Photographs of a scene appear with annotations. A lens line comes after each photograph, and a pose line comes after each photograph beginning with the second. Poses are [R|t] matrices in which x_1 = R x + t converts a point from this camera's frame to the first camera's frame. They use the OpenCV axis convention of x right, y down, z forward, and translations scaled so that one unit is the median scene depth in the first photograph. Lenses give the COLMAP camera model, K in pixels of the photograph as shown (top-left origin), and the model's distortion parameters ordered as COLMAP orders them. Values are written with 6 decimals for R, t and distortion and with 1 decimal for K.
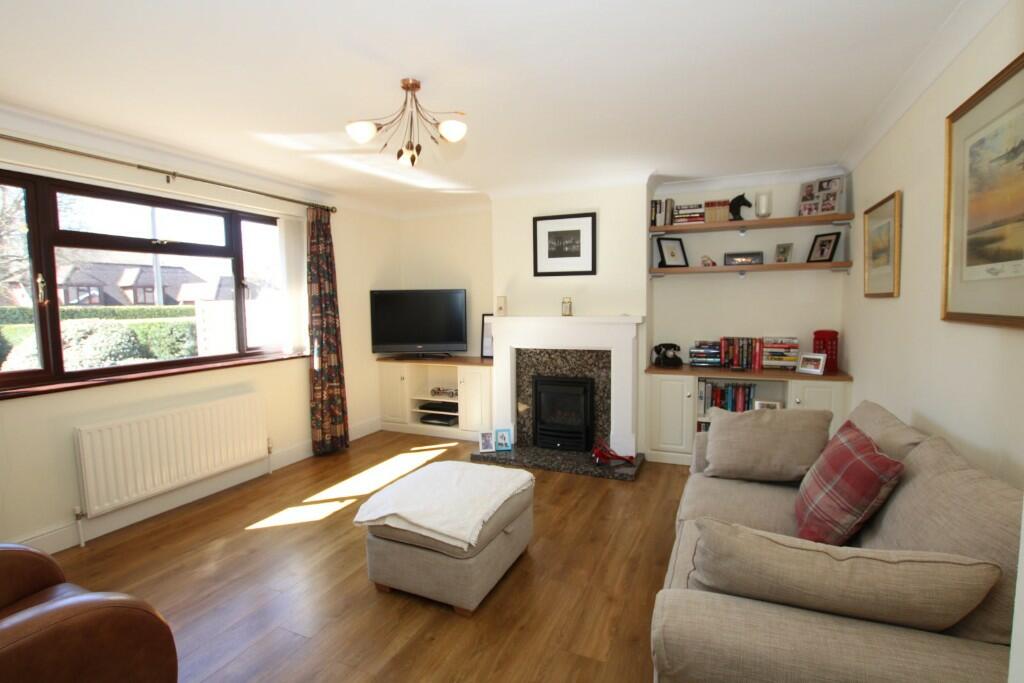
lens RADIAL K [[482.6, 0, 512.0], [0, 482.6, 341.5], [0, 0, 1]] dist [-0.000695, -0.000191]
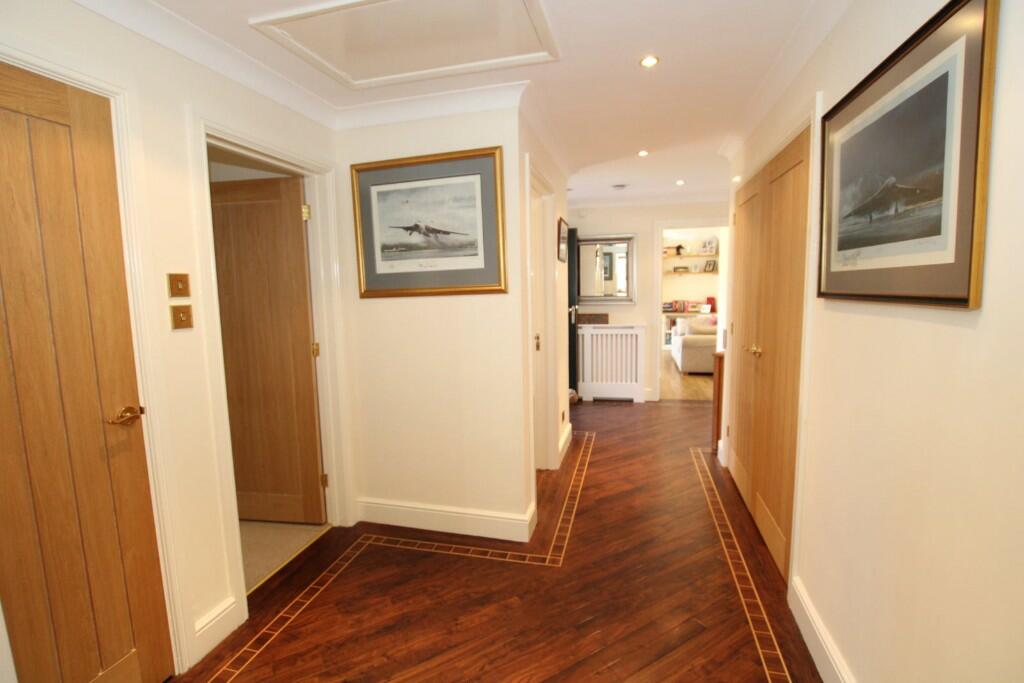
lens RADIAL K [[482.6, 0, 512.0], [0, 482.6, 341.5], [0, 0, 1]] dist [-0.000695, -0.000191]
pose [[0.986637, -0.027090, 0.160666, -0.845782], [0.020972, 0.998993, 0.039655, 0.092974], [-0.161578, -0.035755, 0.986212, -1.424557]]
